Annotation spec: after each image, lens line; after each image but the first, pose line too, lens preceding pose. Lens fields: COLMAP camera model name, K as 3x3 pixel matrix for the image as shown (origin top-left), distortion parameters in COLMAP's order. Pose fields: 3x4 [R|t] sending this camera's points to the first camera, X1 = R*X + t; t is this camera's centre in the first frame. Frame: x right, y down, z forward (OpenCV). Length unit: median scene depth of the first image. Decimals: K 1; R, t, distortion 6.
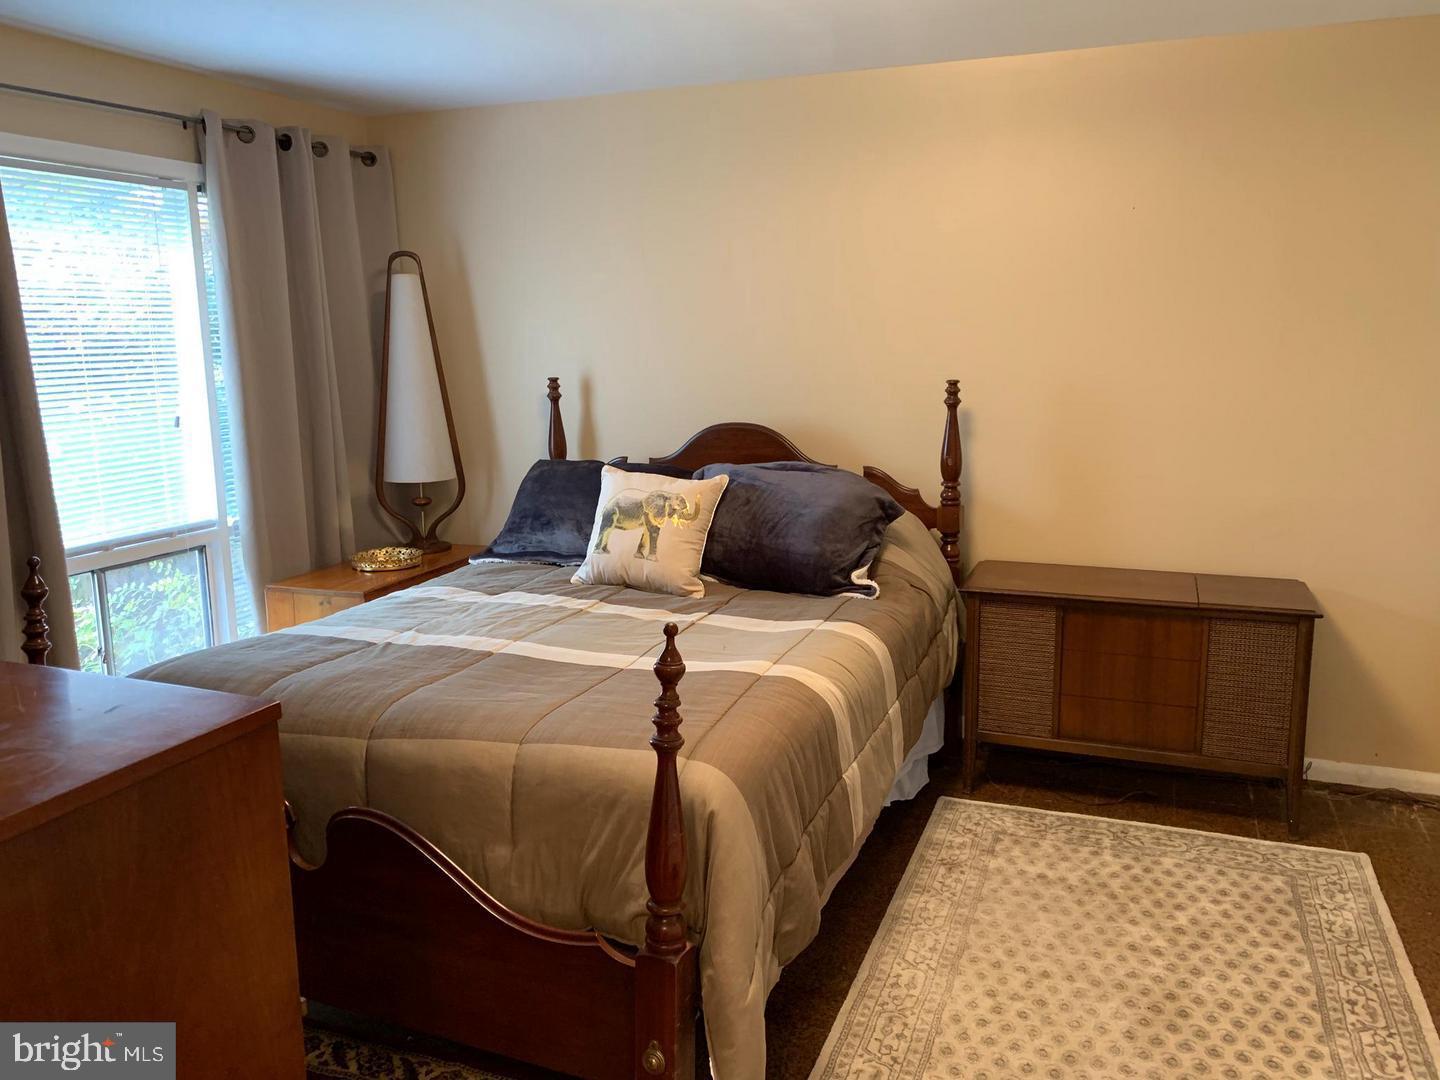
lens RADIAL K [[1134.0, 0, 720.0], [0, 1134.0, 540.0], [0, 0, 1]] dist [0.086643, -0.174913]
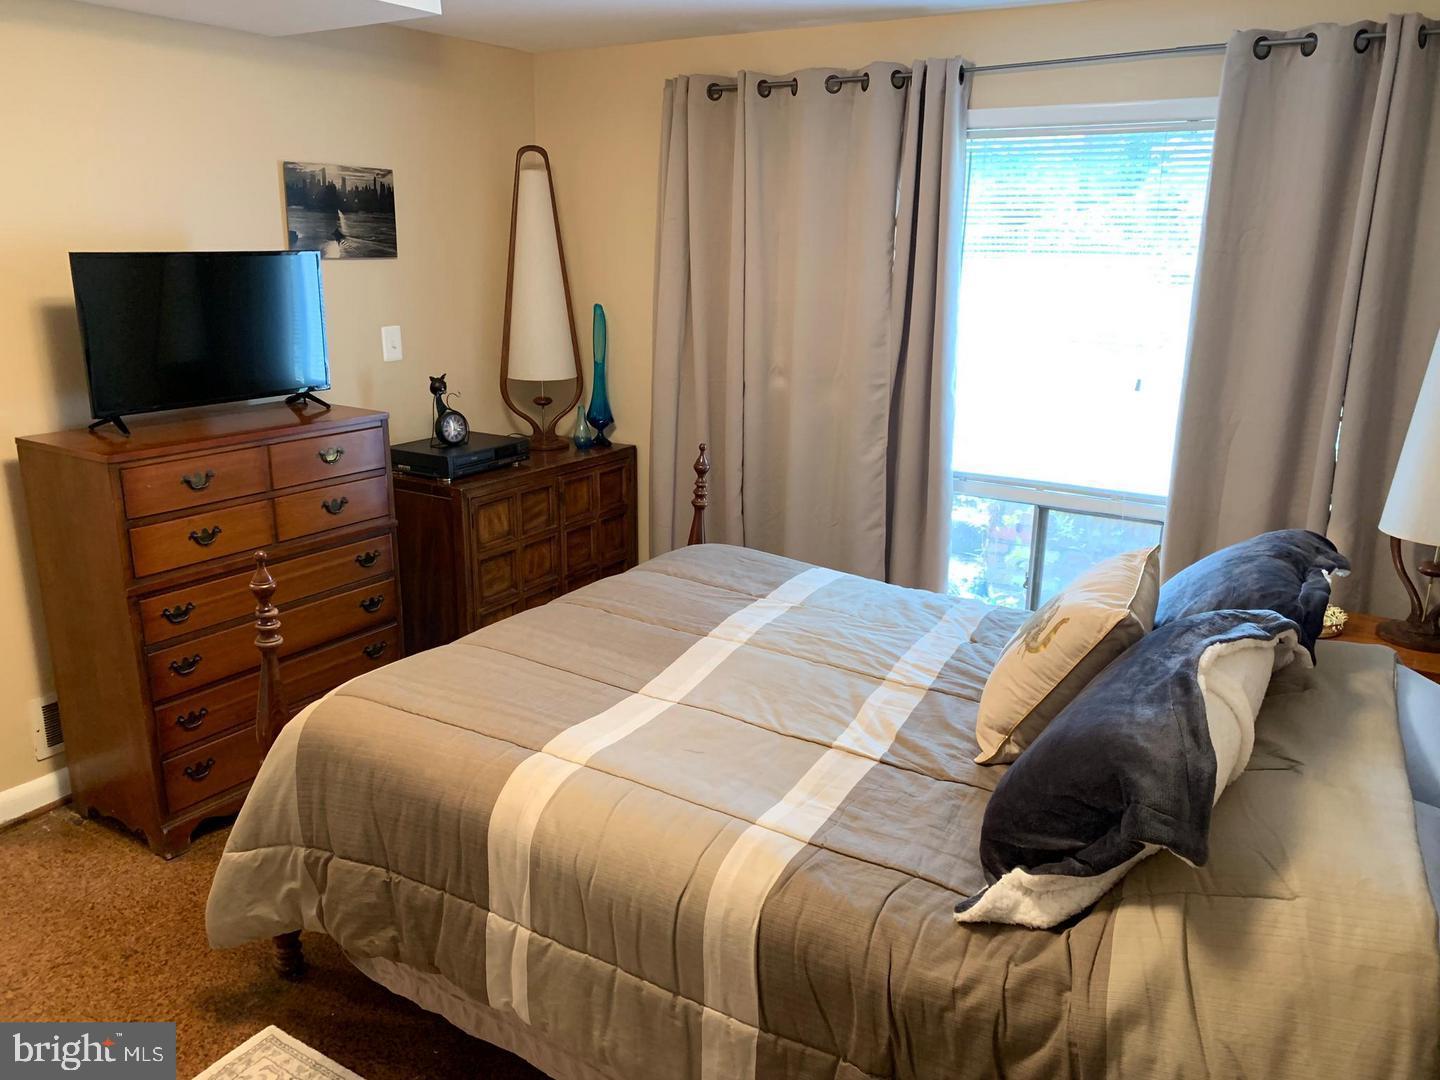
lens RADIAL K [[1087.3, 0, 720.0], [0, 1087.3, 540.0], [0, 0, 1]] dist [-0.010645, 0.003236]
pose [[-0.195796, 0.270258, -0.942669, 0.643784], [-0.184252, 0.934016, 0.306047, -0.260410], [0.963180, 0.233611, -0.133081, 1.082260]]
